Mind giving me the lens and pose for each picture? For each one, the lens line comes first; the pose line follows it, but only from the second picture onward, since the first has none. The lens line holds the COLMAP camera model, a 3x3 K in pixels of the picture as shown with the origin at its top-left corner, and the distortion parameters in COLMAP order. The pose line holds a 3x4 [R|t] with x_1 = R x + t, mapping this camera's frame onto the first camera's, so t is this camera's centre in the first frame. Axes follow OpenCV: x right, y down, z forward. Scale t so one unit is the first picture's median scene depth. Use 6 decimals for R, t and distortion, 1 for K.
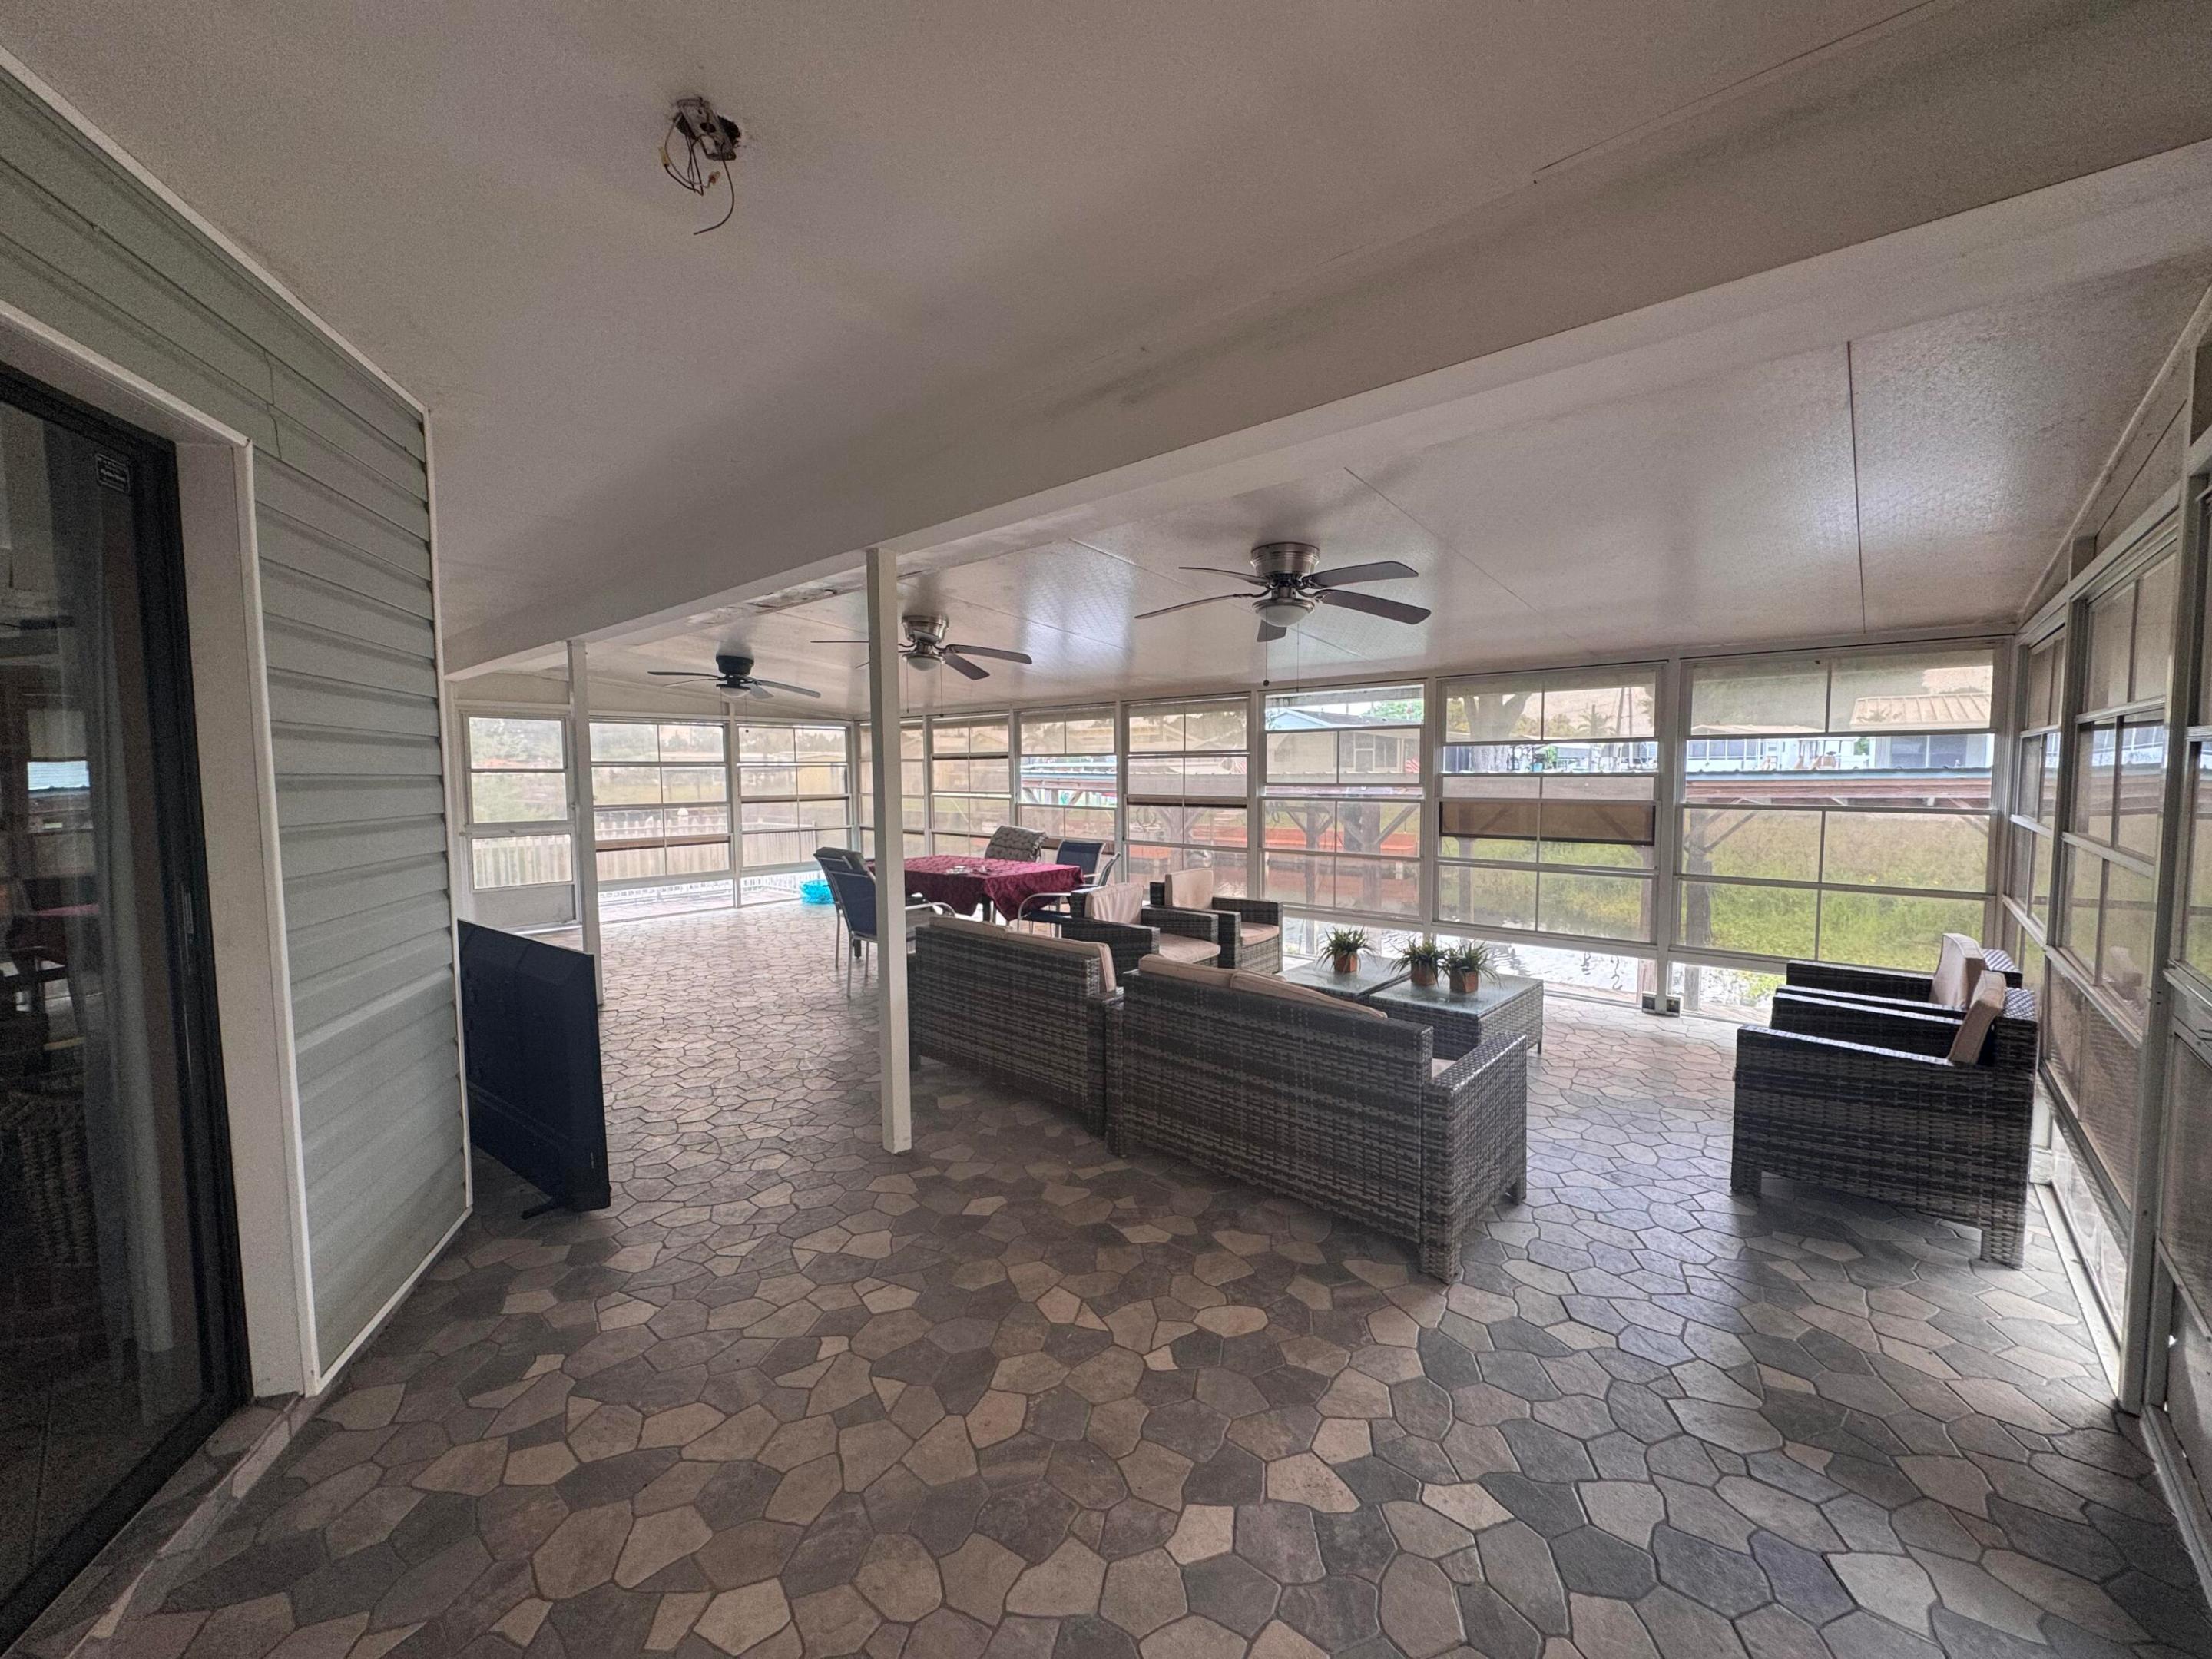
lens RADIAL K [[880.4, 0, 1099.9], [0, 880.4, 826.7], [0, 0, 1]] dist [0.001611, 0.000085]
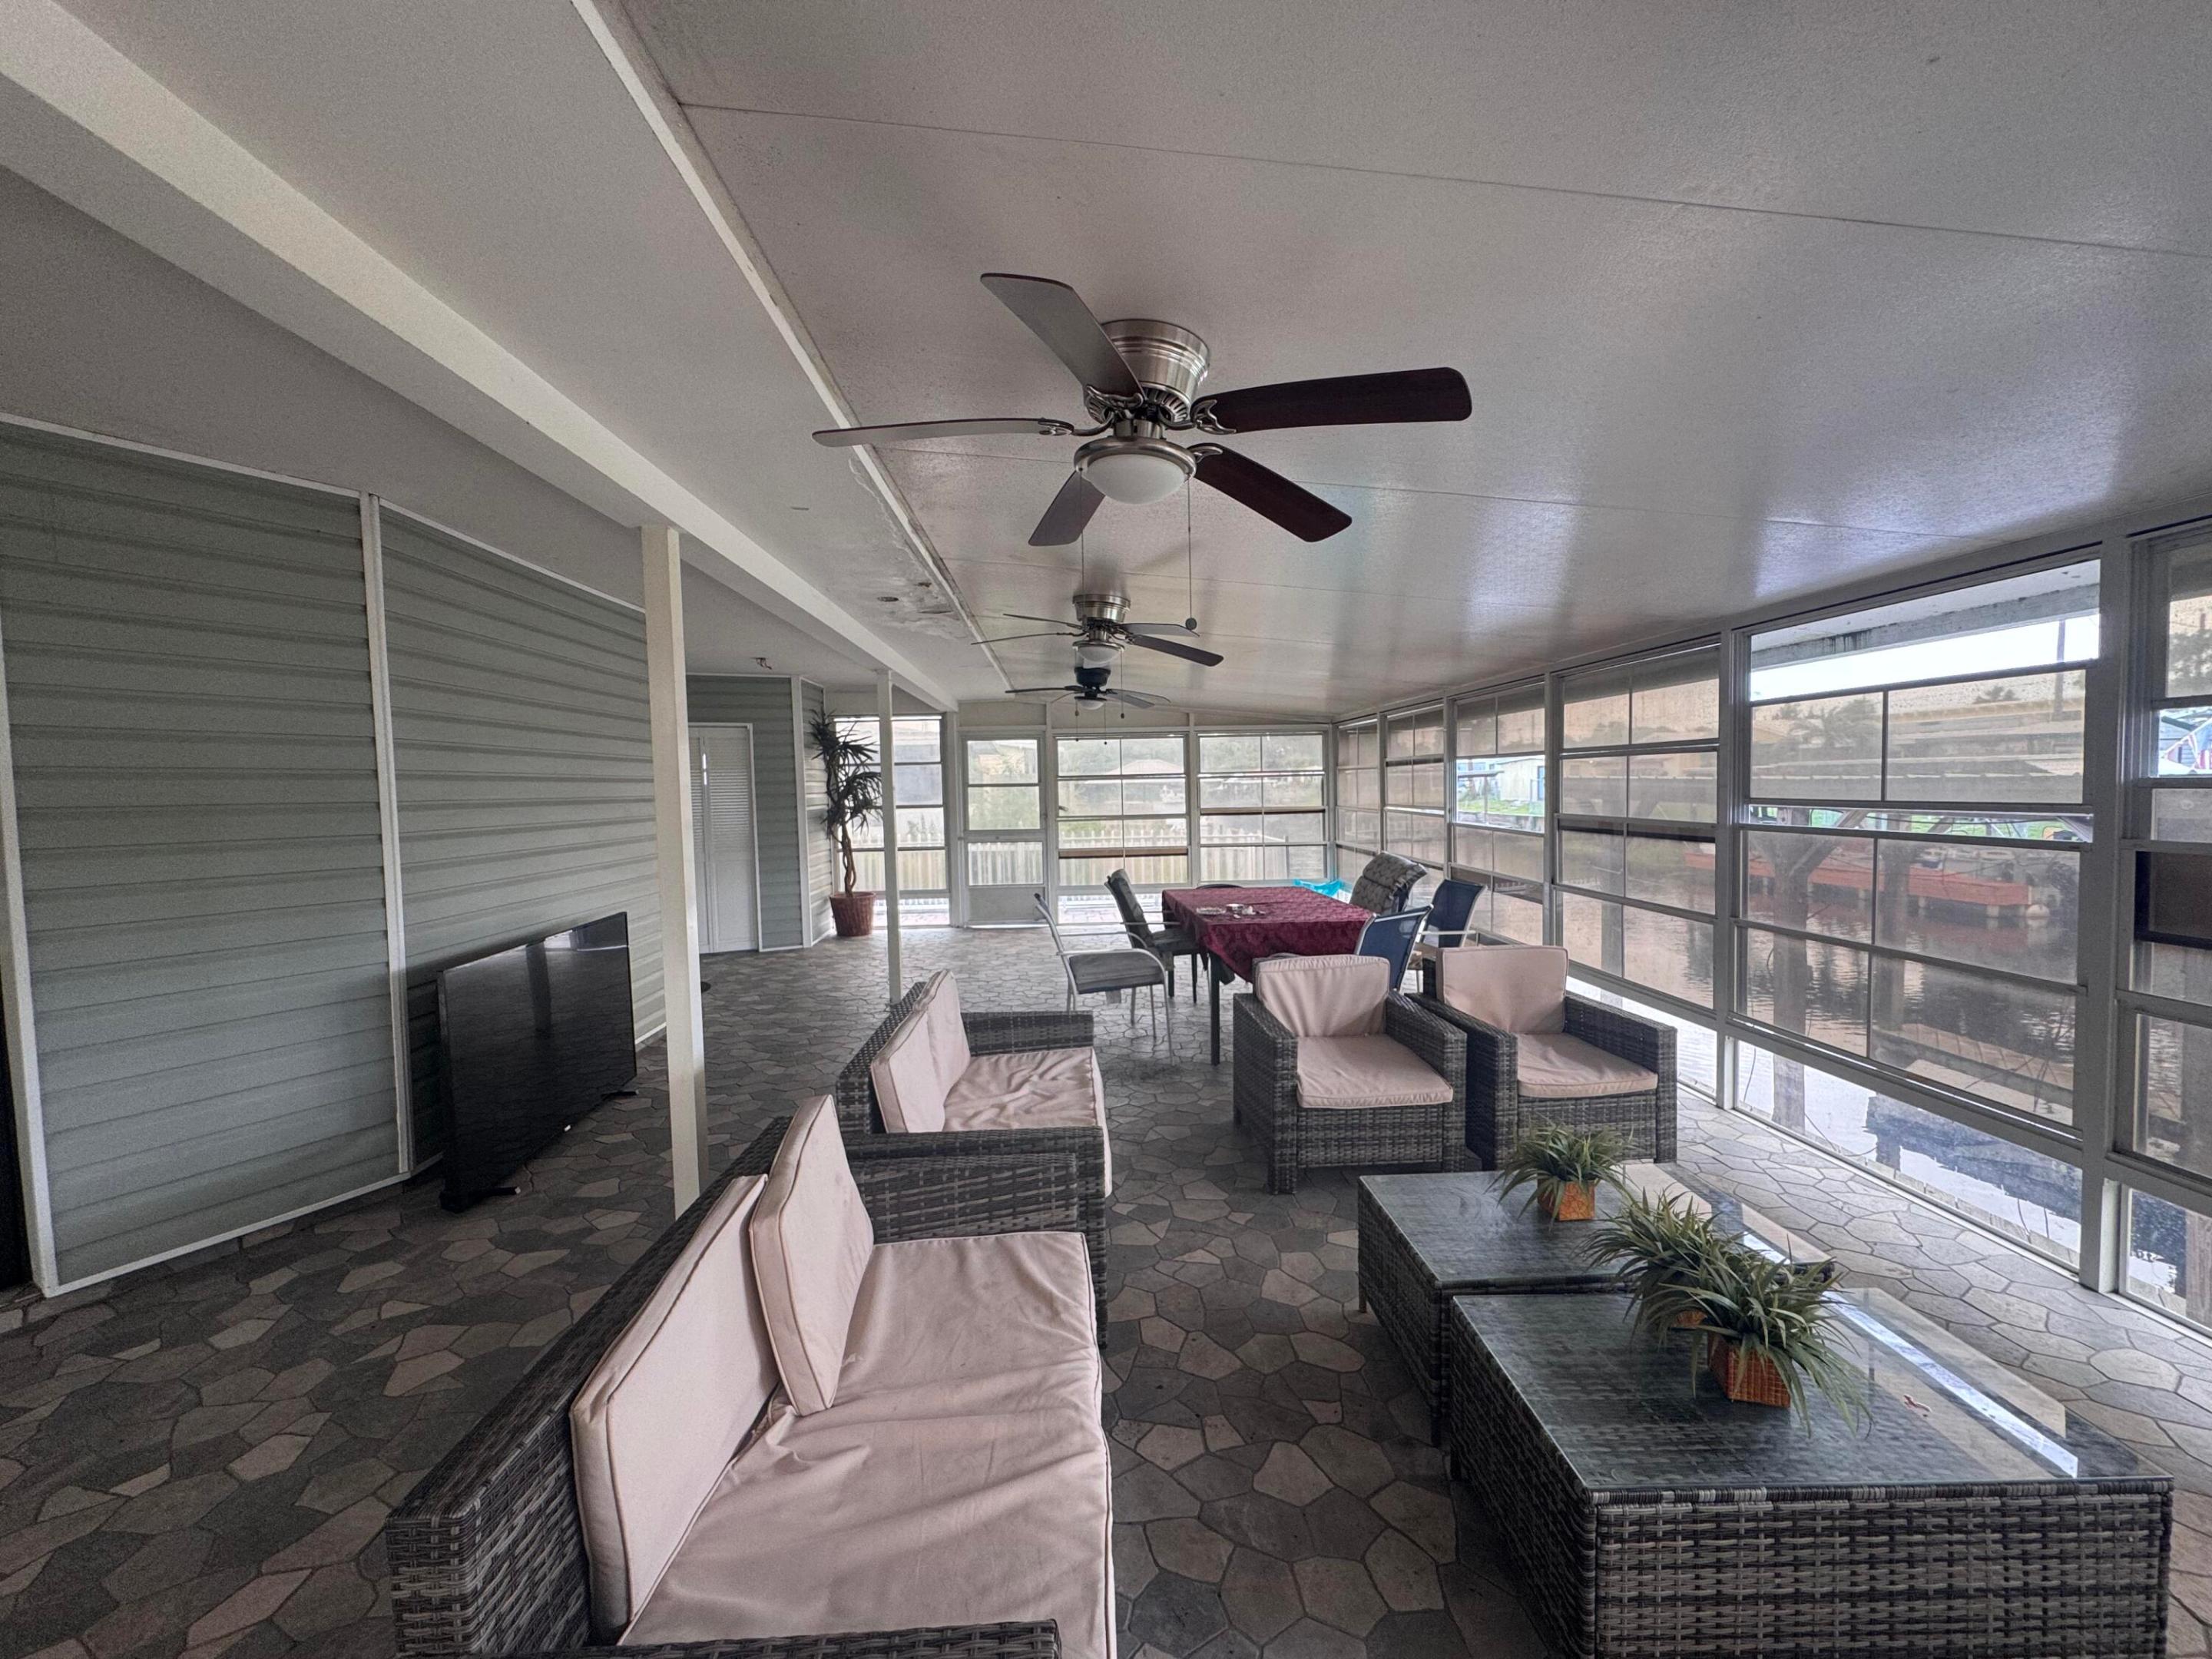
lens RADIAL K [[880.4, 0, 1099.9], [0, 880.4, 826.7], [0, 0, 1]] dist [0.001611, 0.000085]
pose [[0.695513, 0.026560, -0.718022, 0.290242], [-0.031200, 0.999490, 0.006750, -0.023440], [0.717835, 0.017708, 0.695988, 0.330040]]
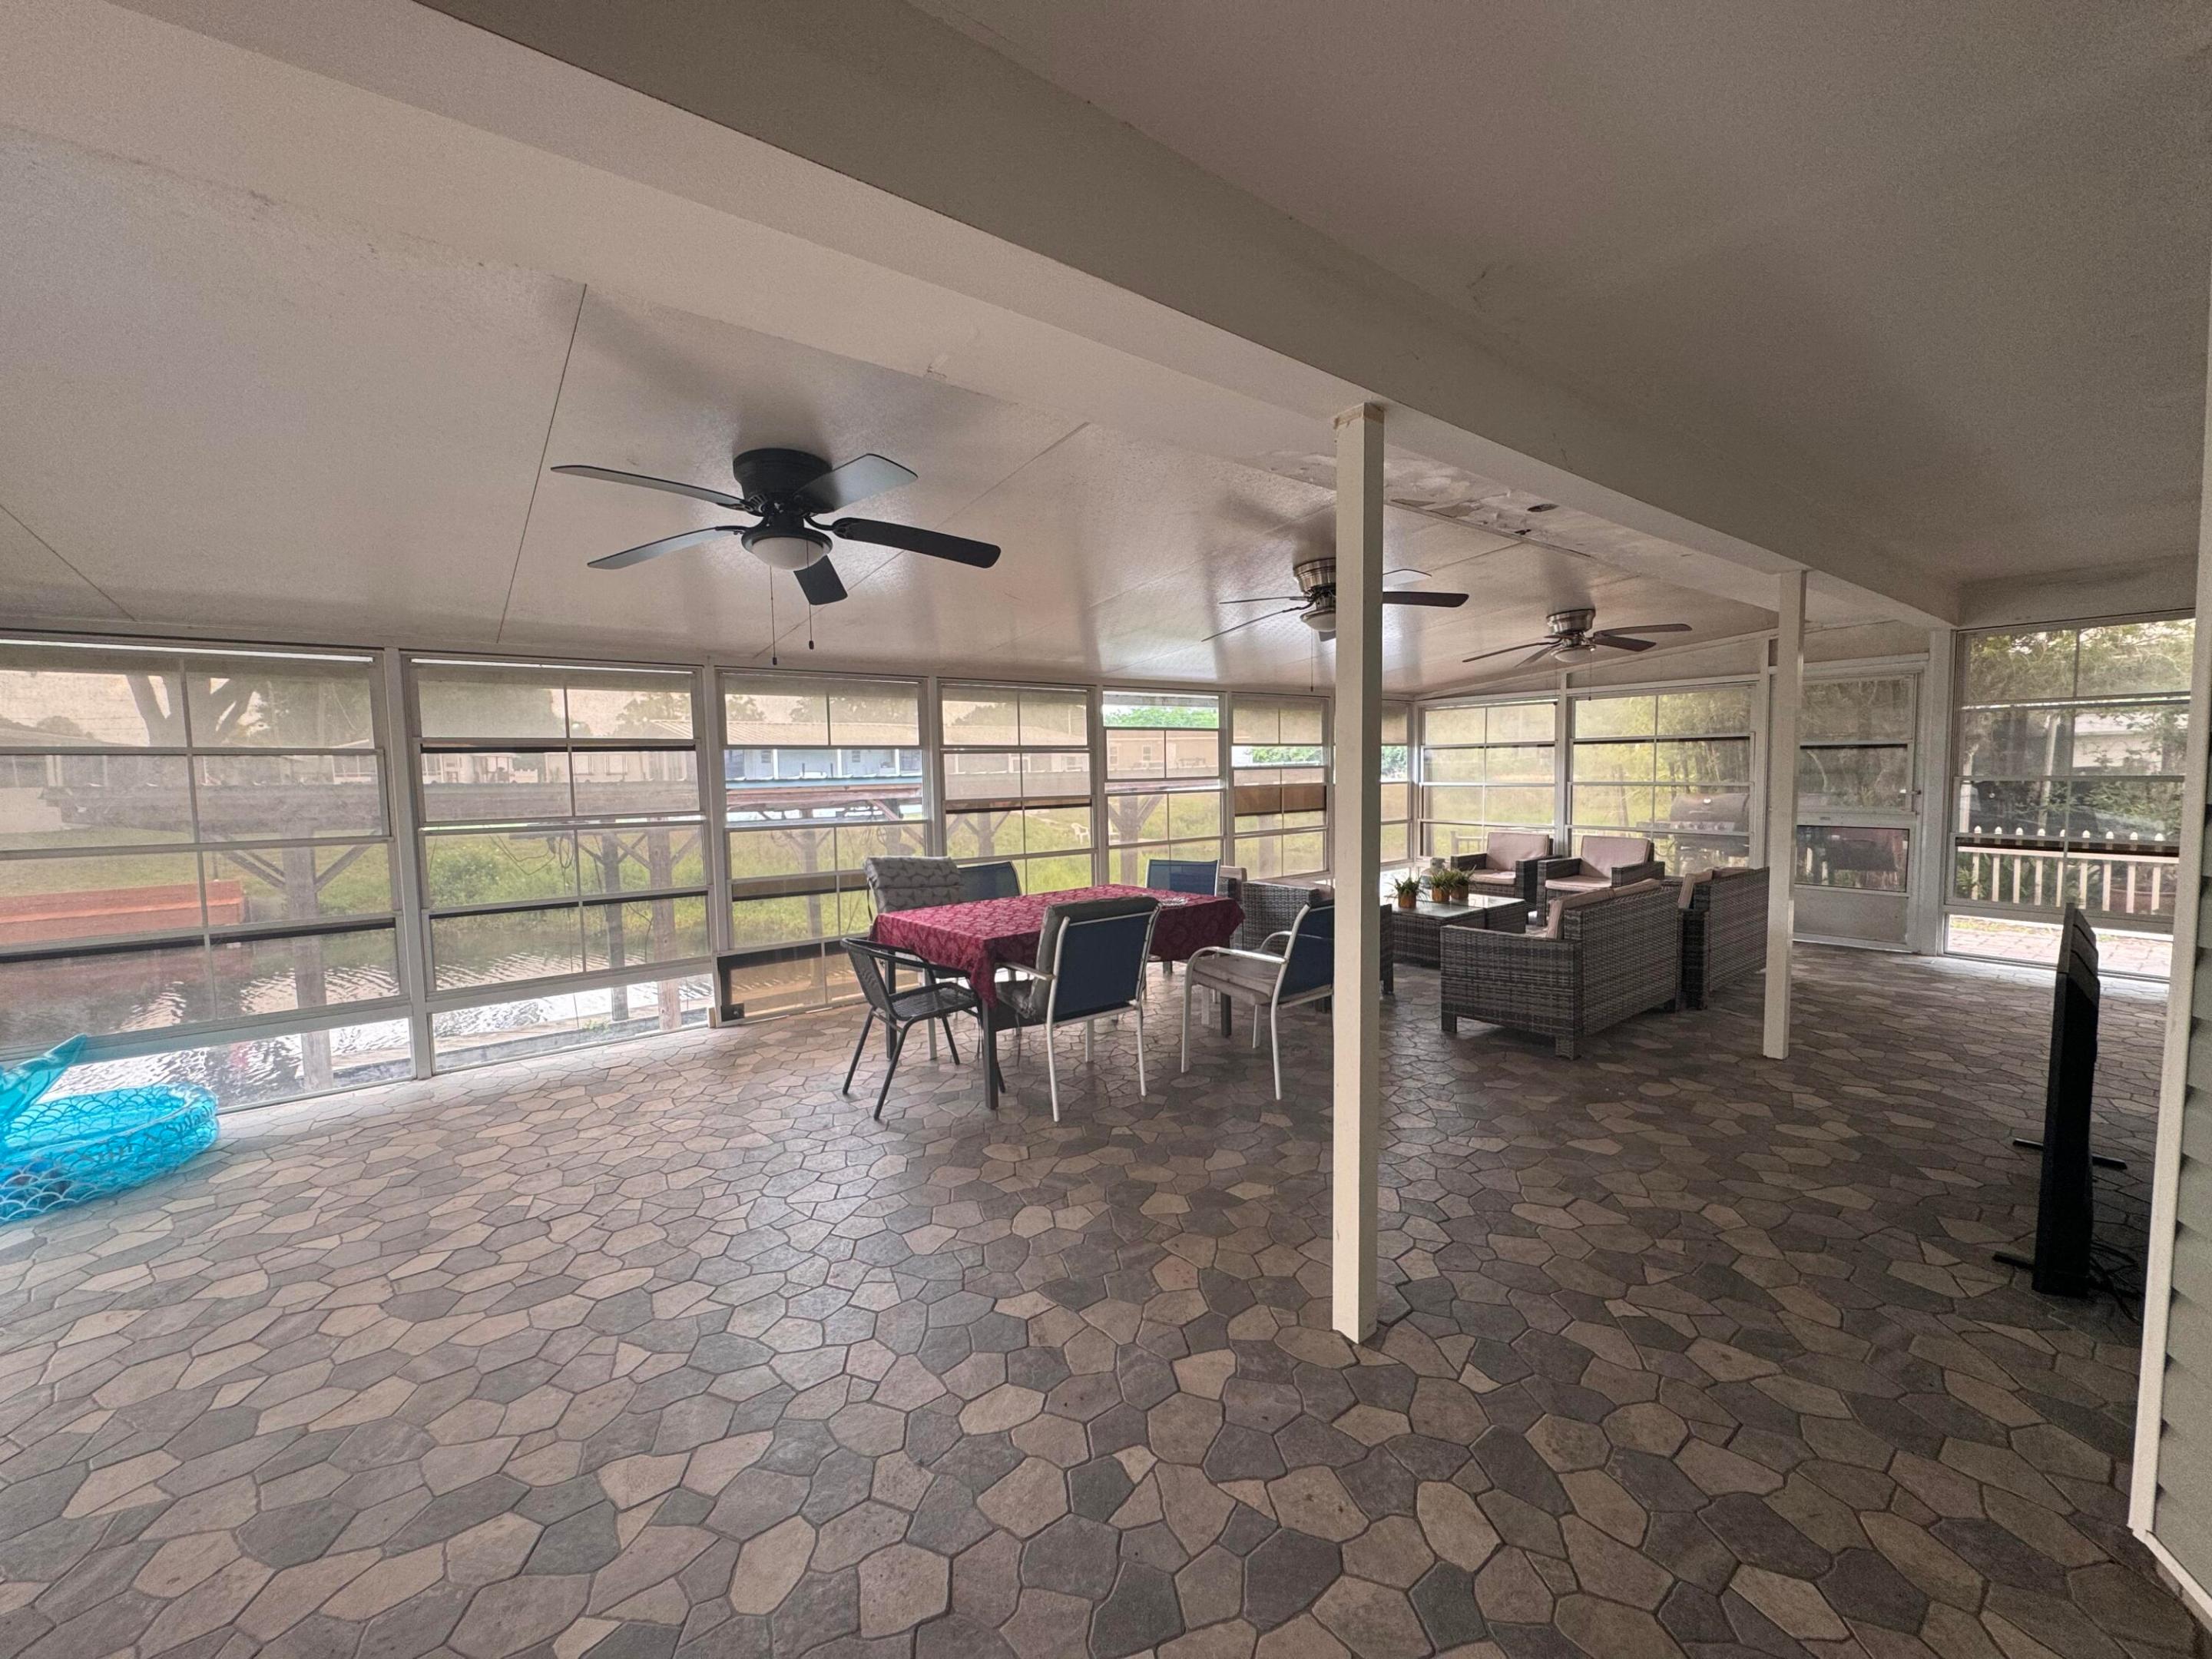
lens RADIAL K [[880.4, 0, 1099.9], [0, 880.4, 826.7], [0, 0, 1]] dist [0.001611, 0.000085]
pose [[0.217616, -0.066070, 0.973796, -0.755544], [0.079739, 0.995575, 0.049728, -0.045128], [-0.972772, 0.066828, 0.221922, 0.769673]]
